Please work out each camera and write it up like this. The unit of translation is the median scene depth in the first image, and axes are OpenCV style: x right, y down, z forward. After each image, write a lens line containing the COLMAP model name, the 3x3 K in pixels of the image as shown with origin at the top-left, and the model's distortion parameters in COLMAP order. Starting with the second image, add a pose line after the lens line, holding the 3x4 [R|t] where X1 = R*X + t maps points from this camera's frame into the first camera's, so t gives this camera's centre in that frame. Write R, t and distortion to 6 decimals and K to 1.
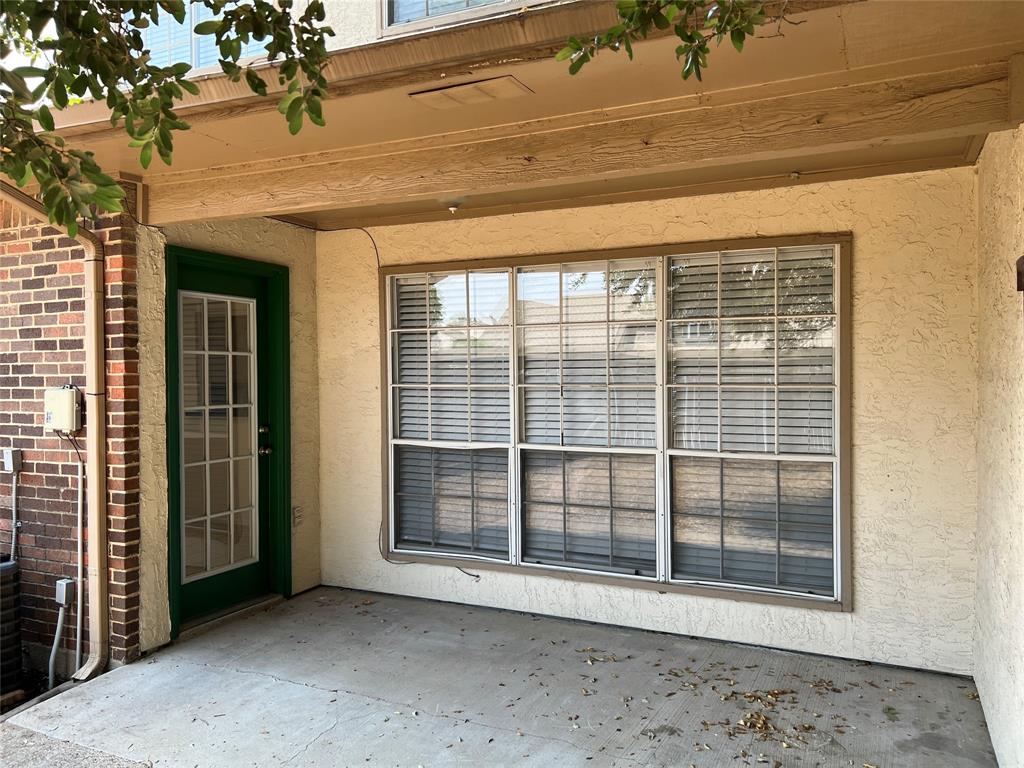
lens RADIAL K [[781.1, 0, 510.2], [0, 781.1, 385.6], [0, 0, 1]] dist [0.036920, -0.039316]
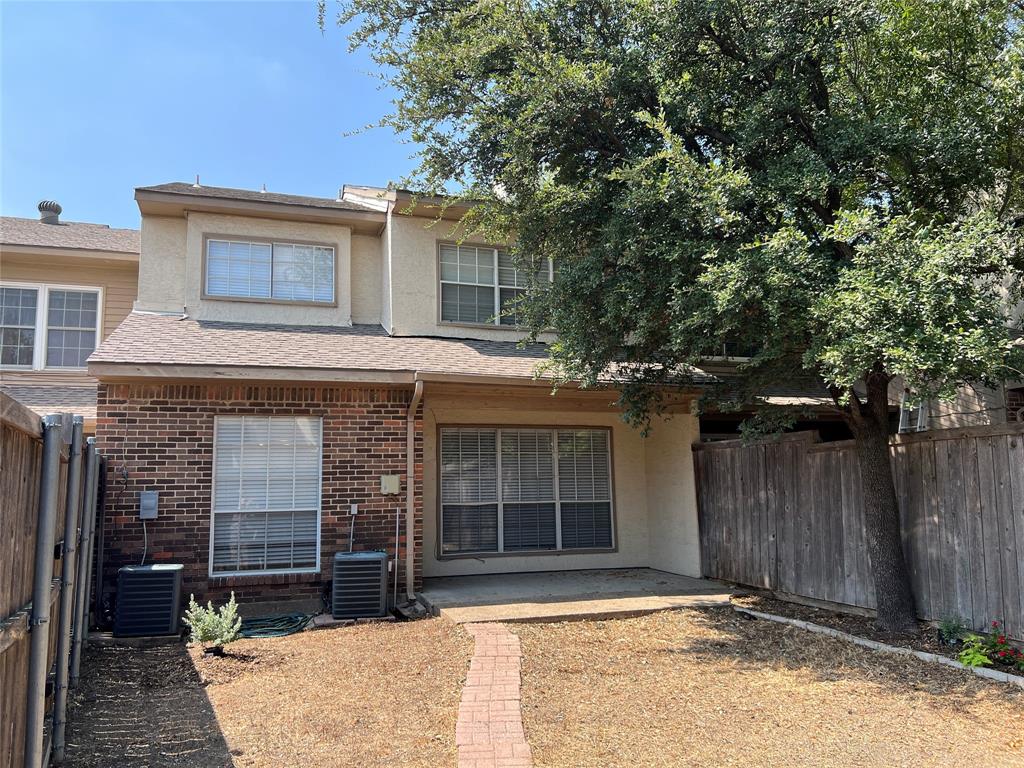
lens RADIAL K [[781.1, 0, 512.8], [0, 781.1, 384.6], [0, 0, 1]] dist [0.036920, -0.039316]
pose [[0.723387, 0.088672, 0.684726, -1.847071], [0.026581, 0.987407, -0.155951, 0.104952], [-0.689931, 0.131013, 0.711920, -0.884968]]
